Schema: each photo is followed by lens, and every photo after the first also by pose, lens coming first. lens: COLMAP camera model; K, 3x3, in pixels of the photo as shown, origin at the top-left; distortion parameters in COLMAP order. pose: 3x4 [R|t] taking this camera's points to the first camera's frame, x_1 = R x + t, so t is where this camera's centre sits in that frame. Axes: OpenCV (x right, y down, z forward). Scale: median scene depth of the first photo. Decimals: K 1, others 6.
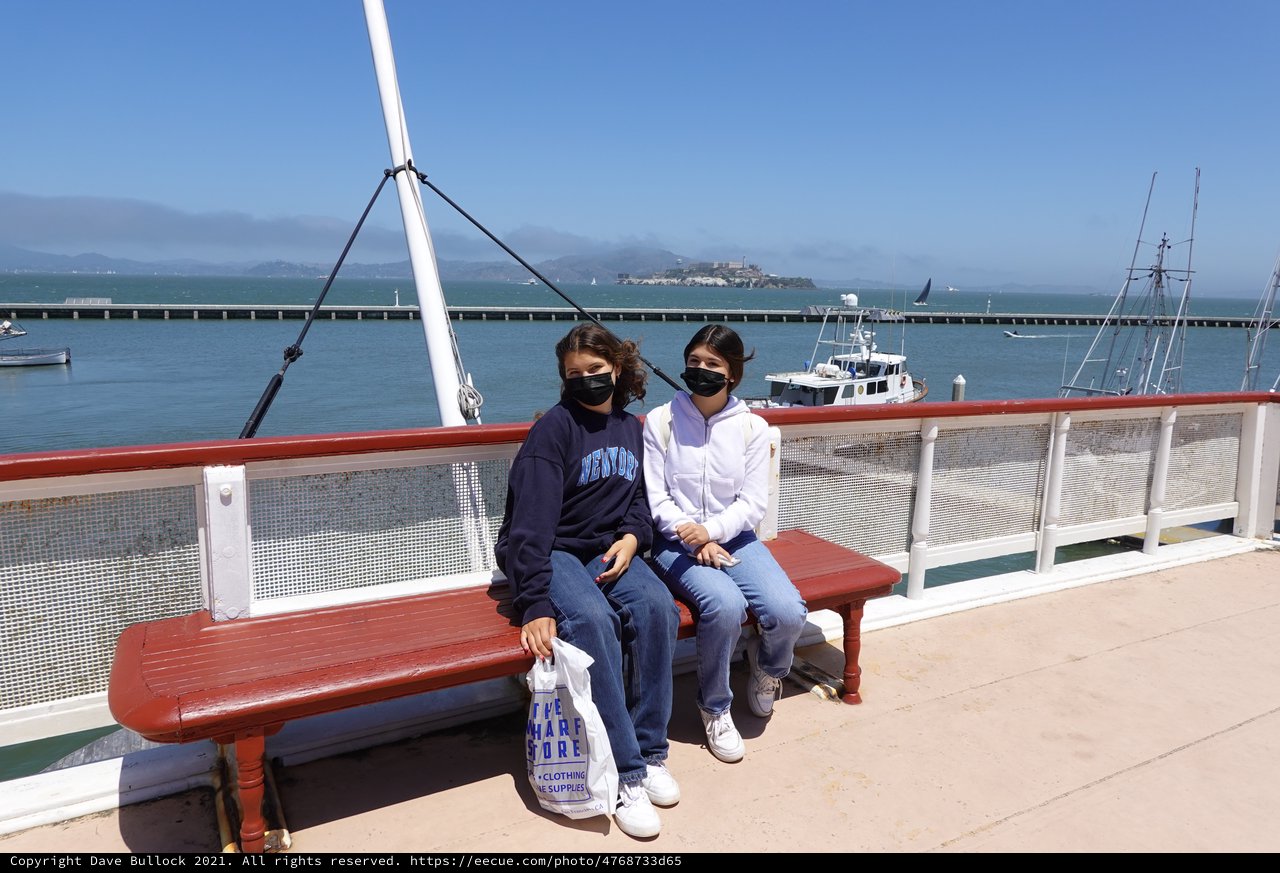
lens RADIAL K [[842.9, 0, 617.4], [0, 842.9, 417.4], [0, 0, 1]] dist [-0.004085, -0.000335]
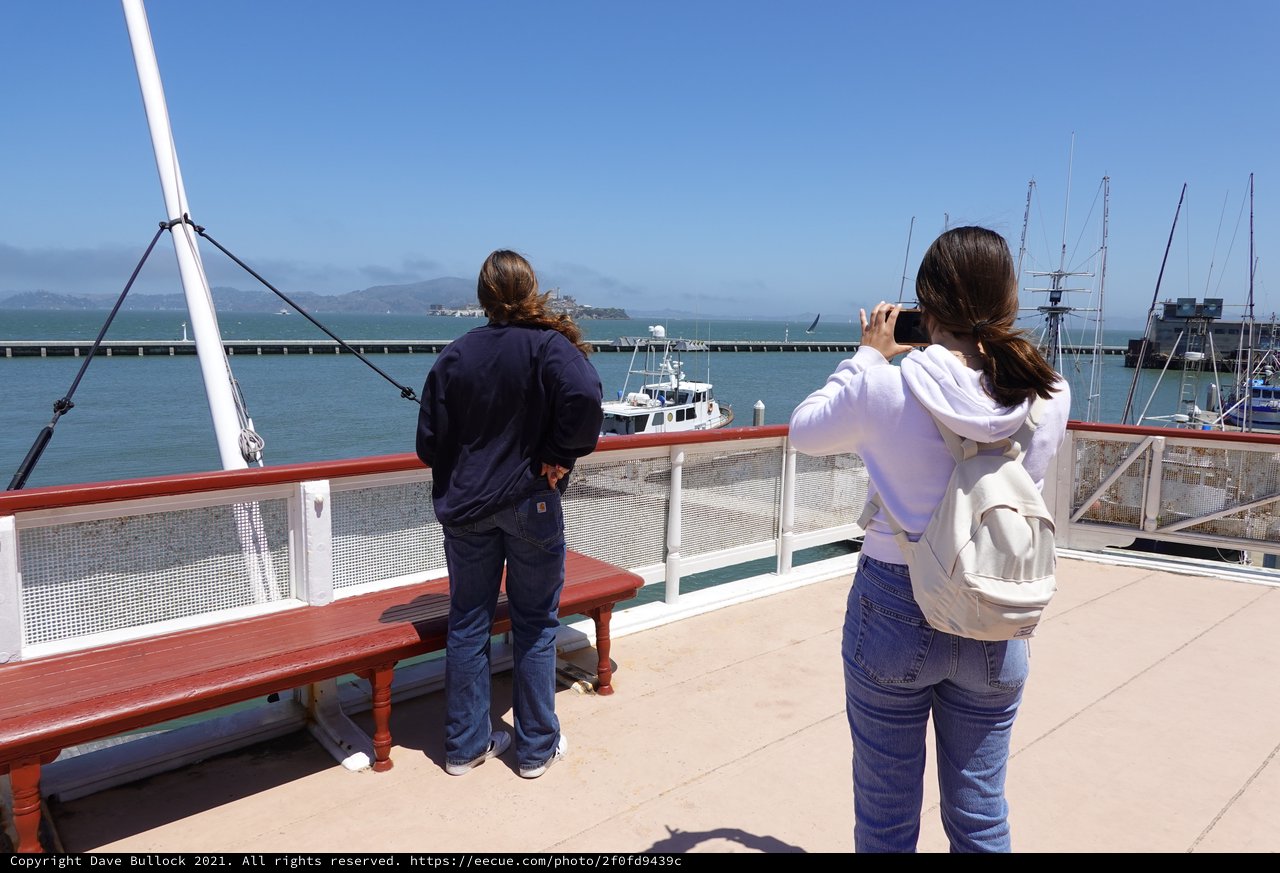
lens RADIAL K [[842.9, 0, 617.4], [0, 842.9, 417.4], [0, 0, 1]] dist [-0.004085, -0.000335]
pose [[0.976053, -0.027923, 0.215734, 0.057311], [0.035958, 0.998795, -0.033408, -0.002663], [-0.214541, 0.040366, 0.975880, -0.158069]]
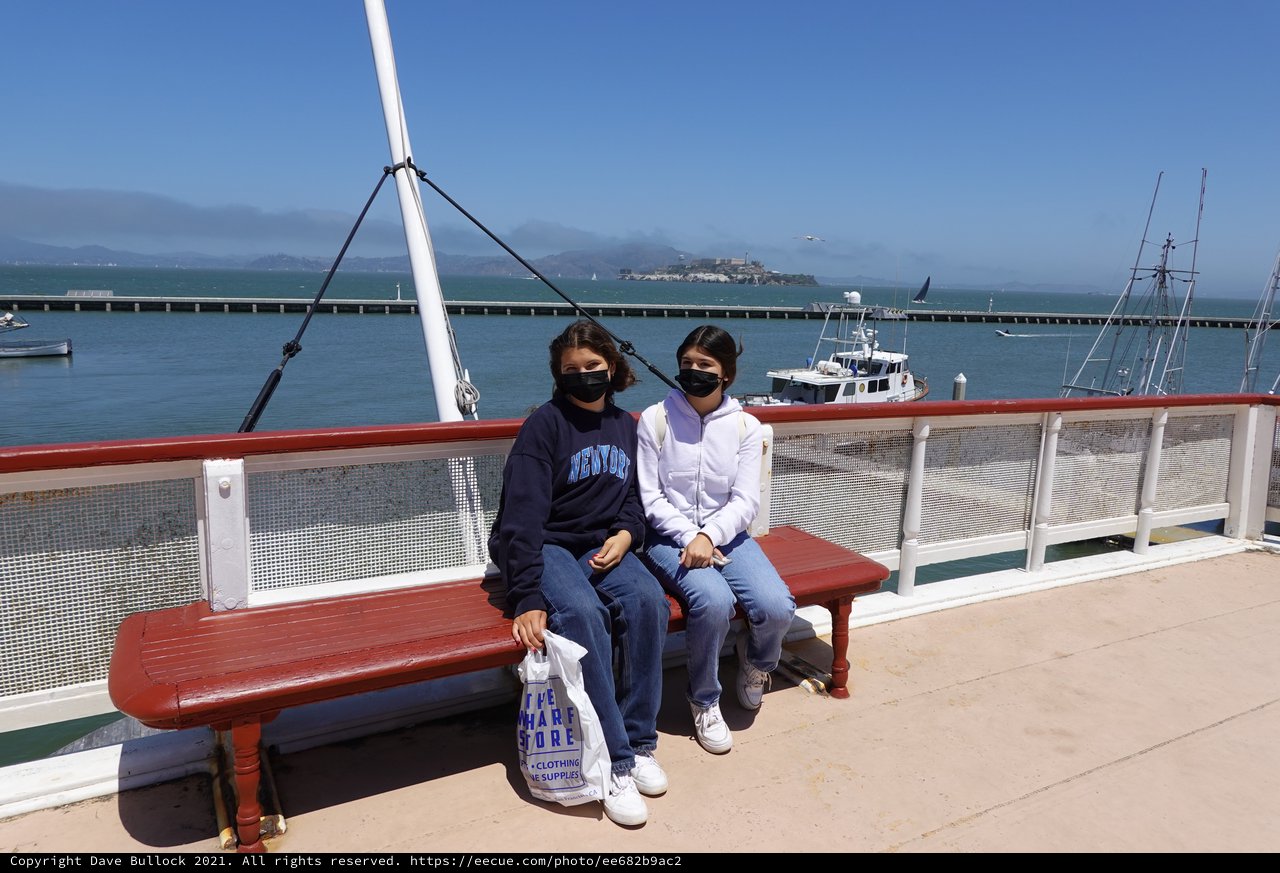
lens RADIAL K [[842.9, 0, 617.4], [0, 842.9, 417.4], [0, 0, 1]] dist [-0.004085, -0.000335]
pose [[0.999968, 0.007882, -0.001046, 0.009038], [-0.007876, 0.999957, 0.004981, -0.001580], [0.001085, -0.004973, 0.999987, -0.015686]]
